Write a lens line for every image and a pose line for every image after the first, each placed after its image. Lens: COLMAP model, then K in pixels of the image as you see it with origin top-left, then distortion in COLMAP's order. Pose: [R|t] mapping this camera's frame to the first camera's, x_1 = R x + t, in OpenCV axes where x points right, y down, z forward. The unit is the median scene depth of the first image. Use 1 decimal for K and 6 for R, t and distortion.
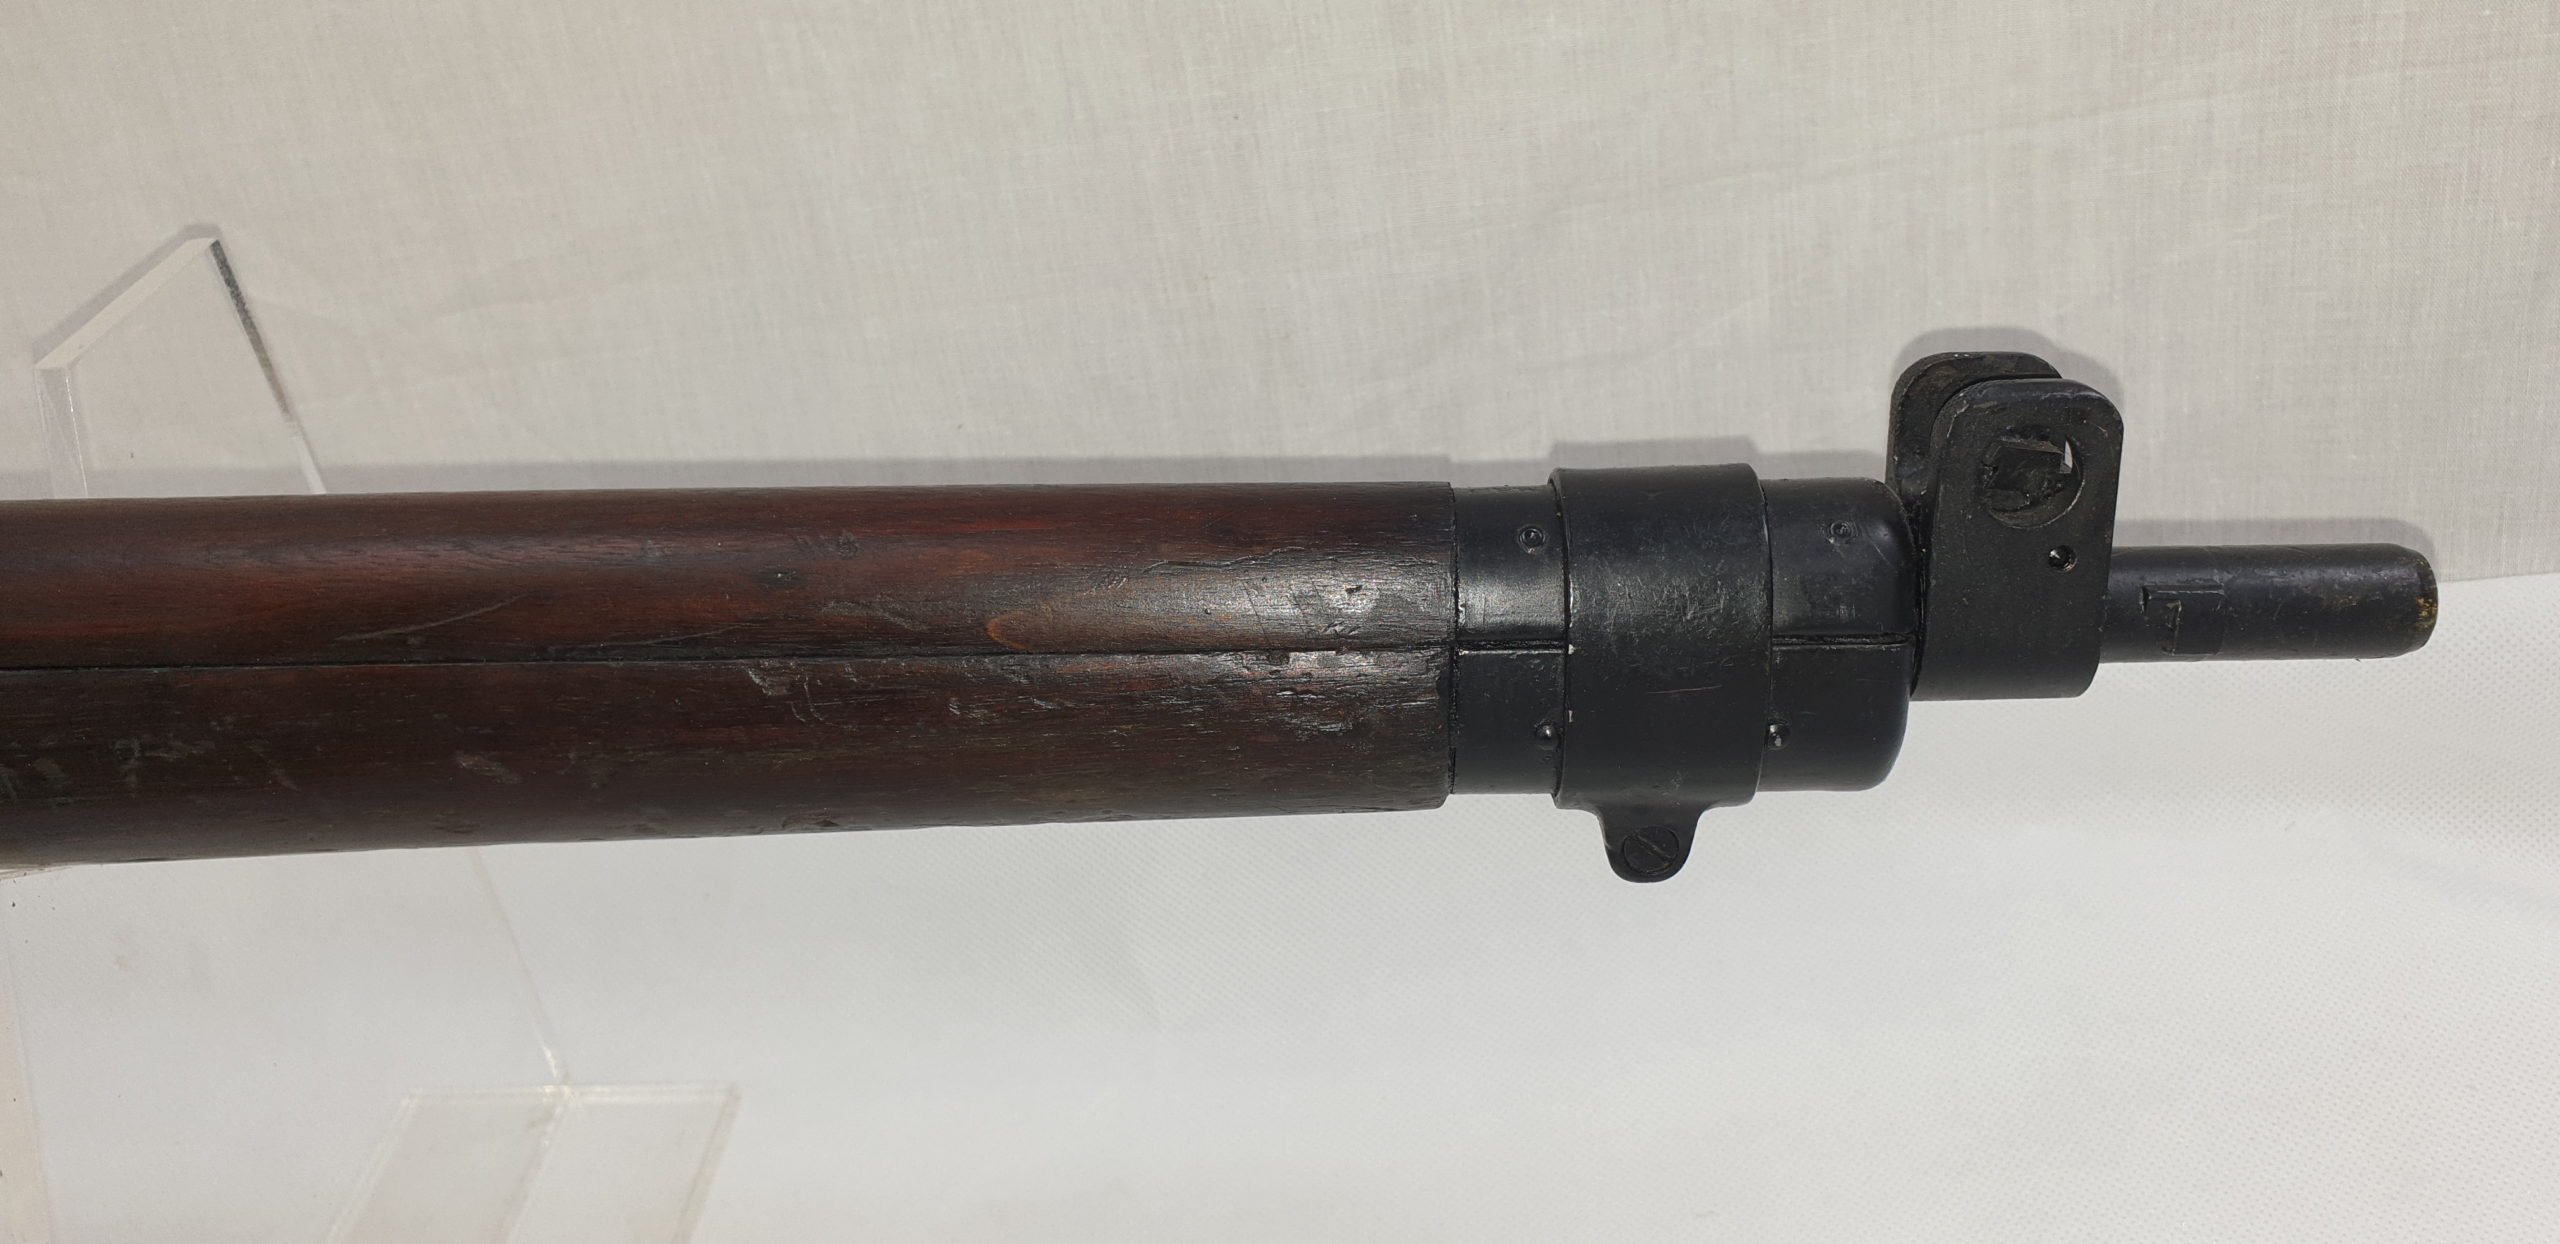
lens RADIAL K [[2123.9, 0, 1316.3], [0, 2123.9, 620.2], [0, 0, 1]] dist [-0.001310, 0.000637]
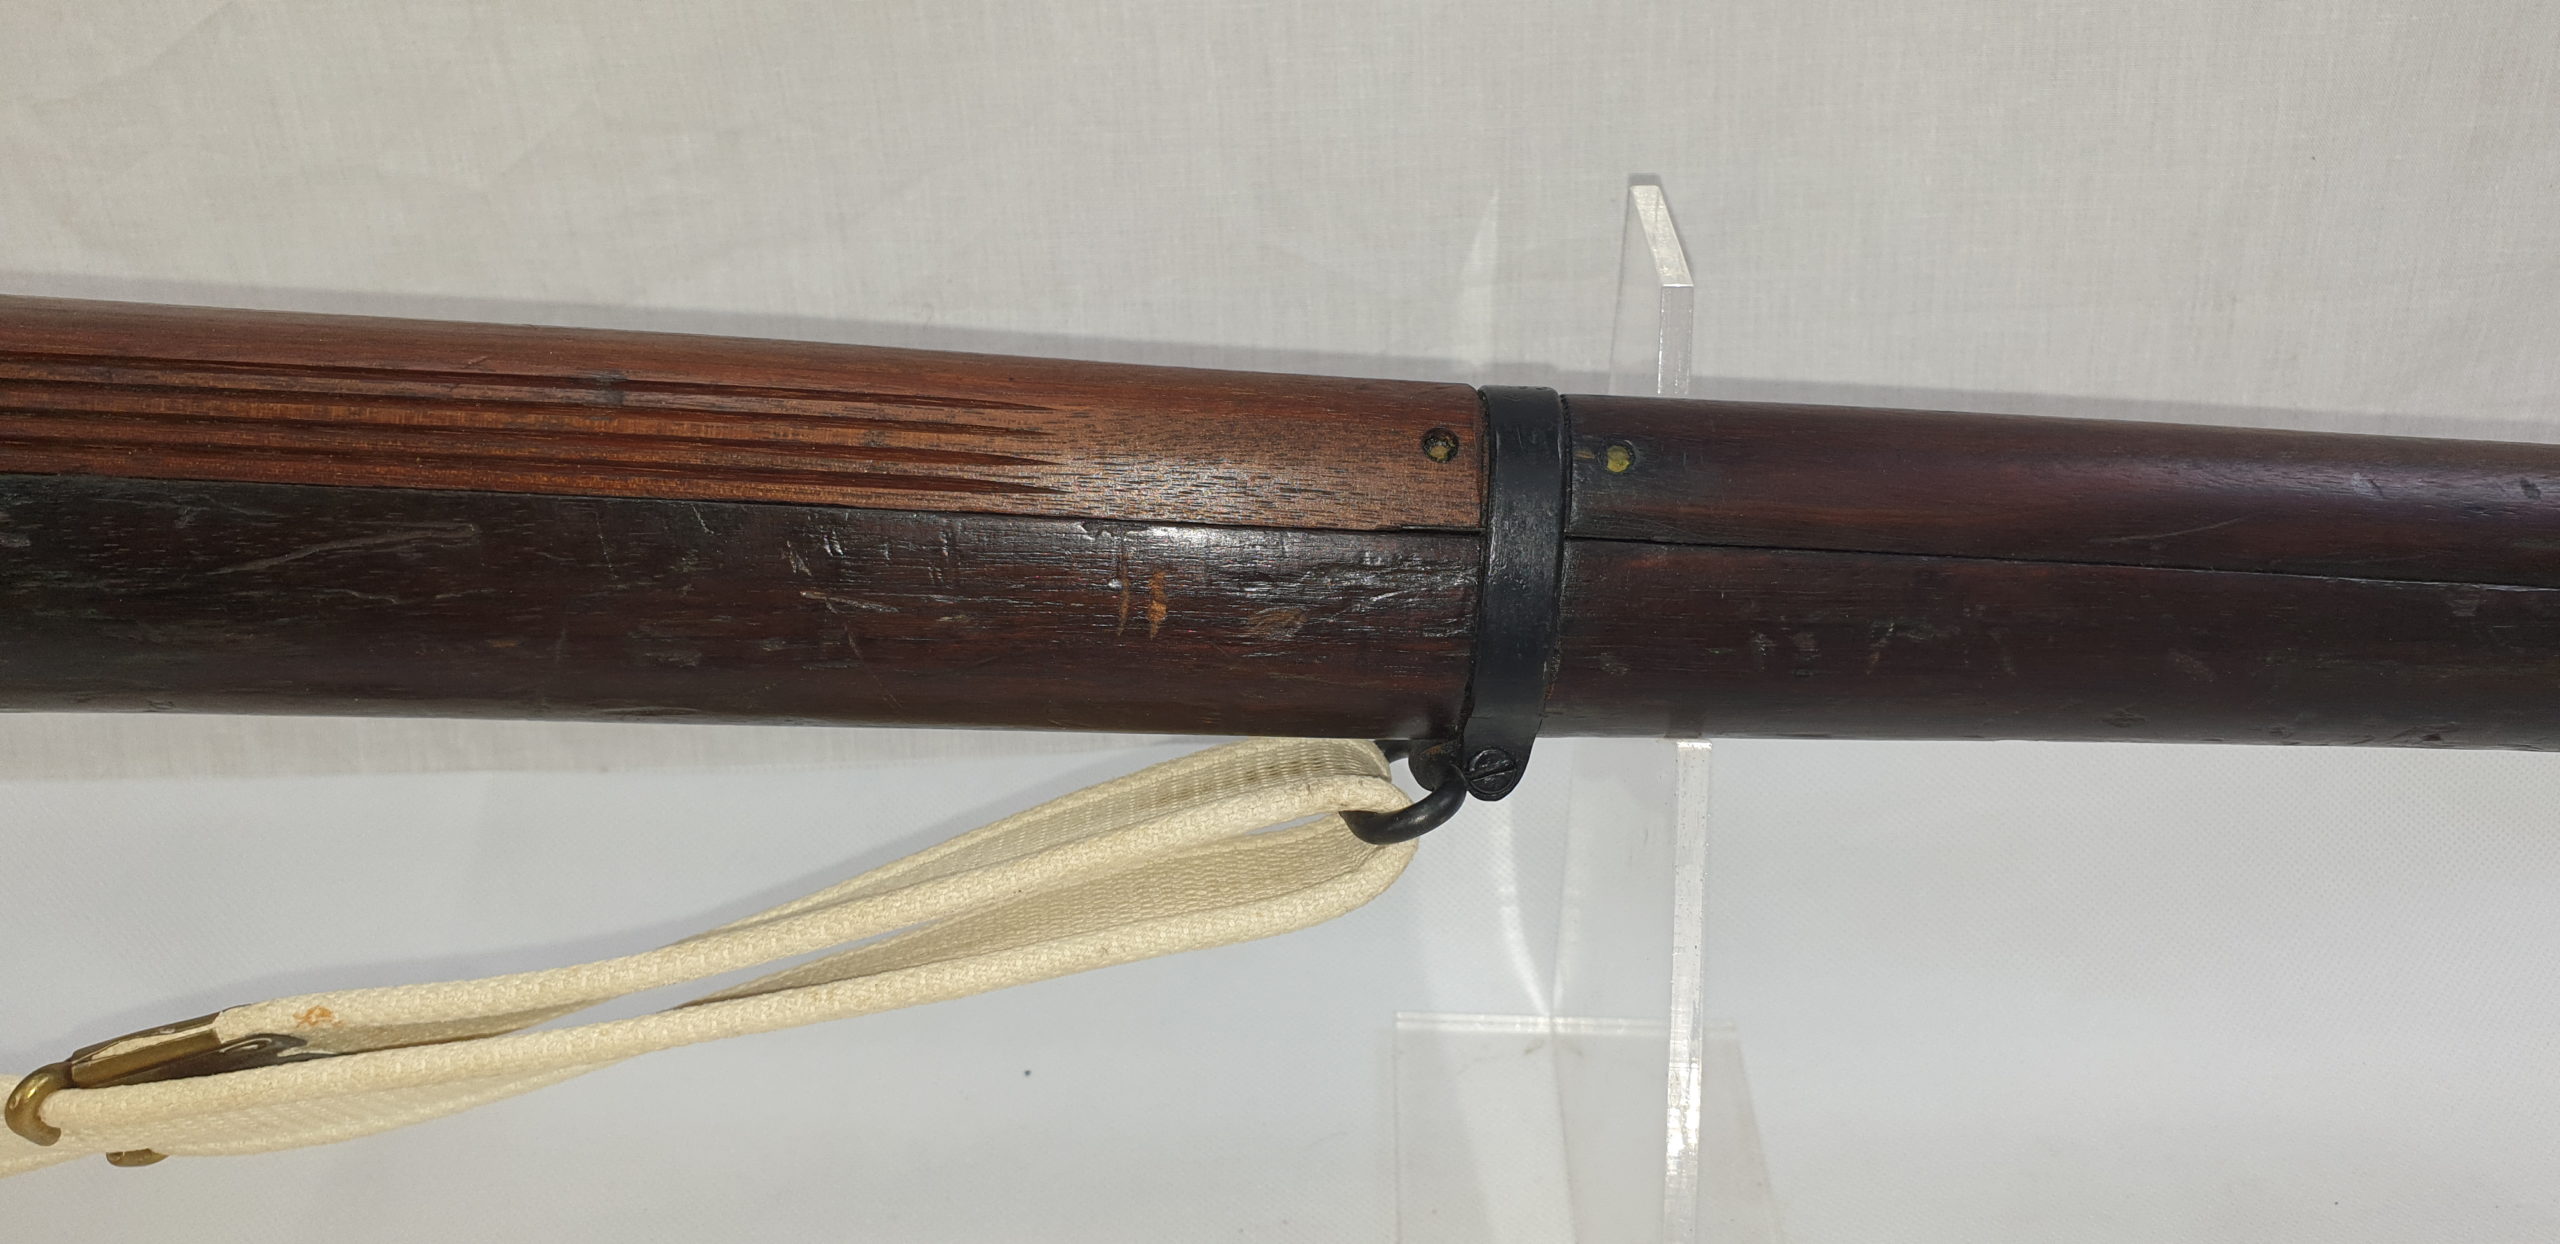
lens RADIAL K [[2080.1, 0, 1345.4], [0, 2080.1, 623.0], [0, 0, 1]] dist [-0.011648, -0.003350]
pose [[0.995158, 0.061028, 0.077048, -0.622474], [-0.058703, 0.997759, -0.032096, 0.073550], [-0.078834, 0.027418, 0.996511, -0.042580]]
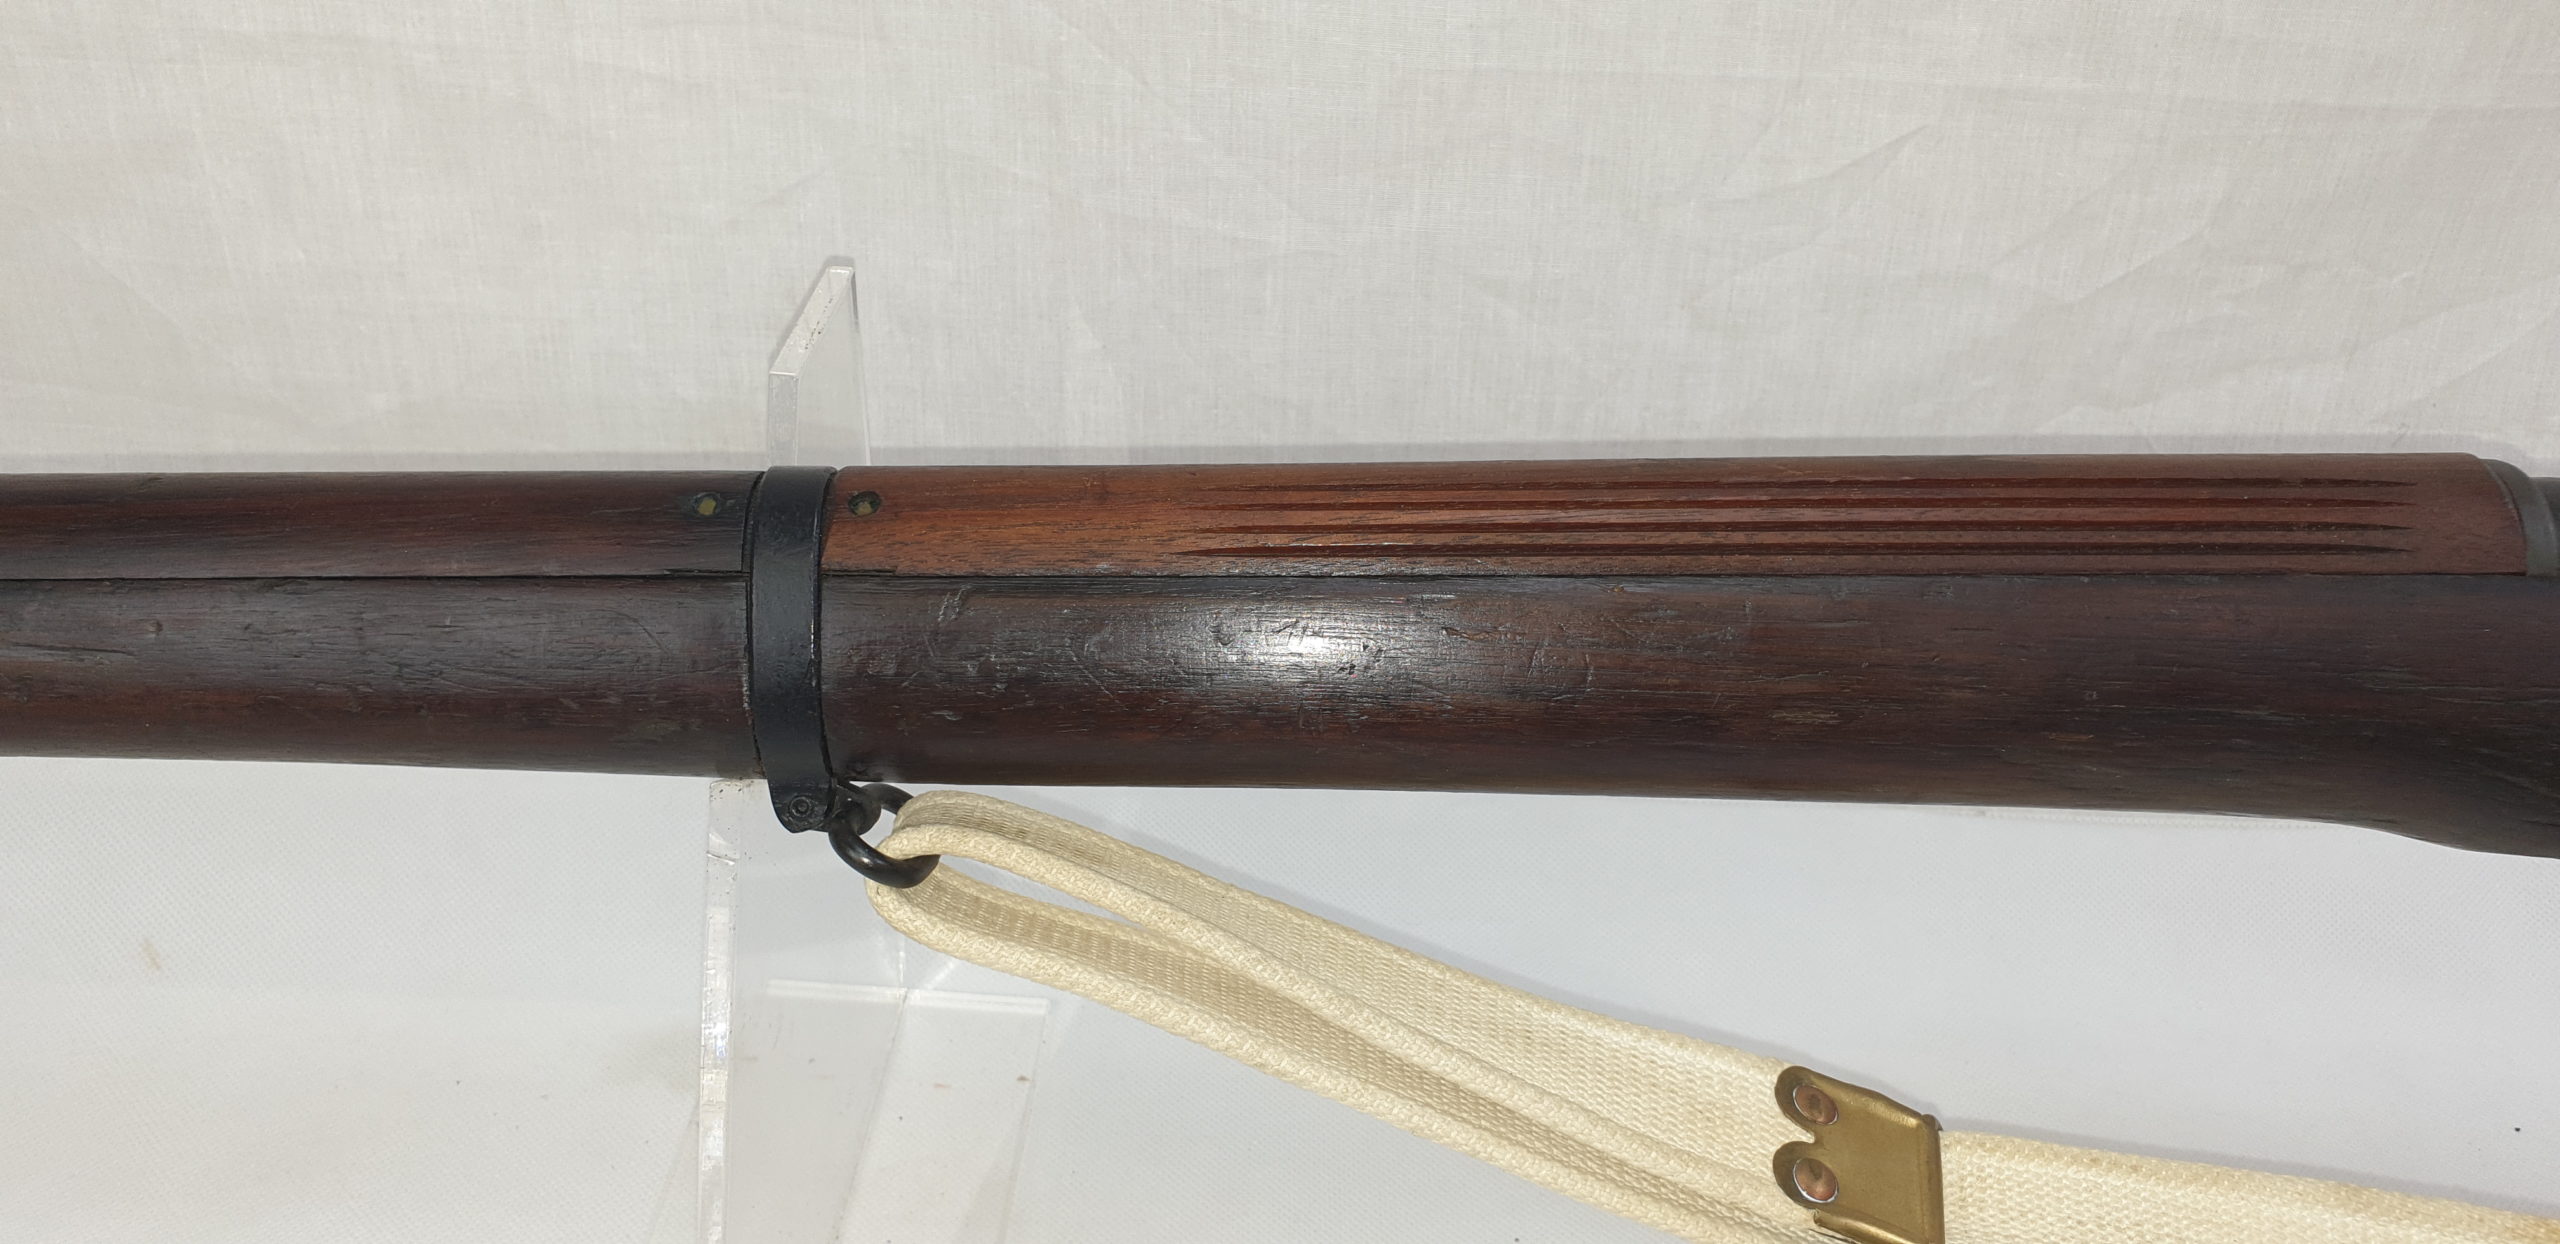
lens RADIAL K [[2089.0, 0, 1268.5], [0, 2089.0, 614.7], [0, 0, 1]] dist [0.012814, -0.006150]
pose [[0.990692, 0.126559, 0.050111, -1.536868], [-0.127169, 0.991839, 0.009163, 0.064532], [-0.048543, -0.015450, 0.998702, -0.121389]]
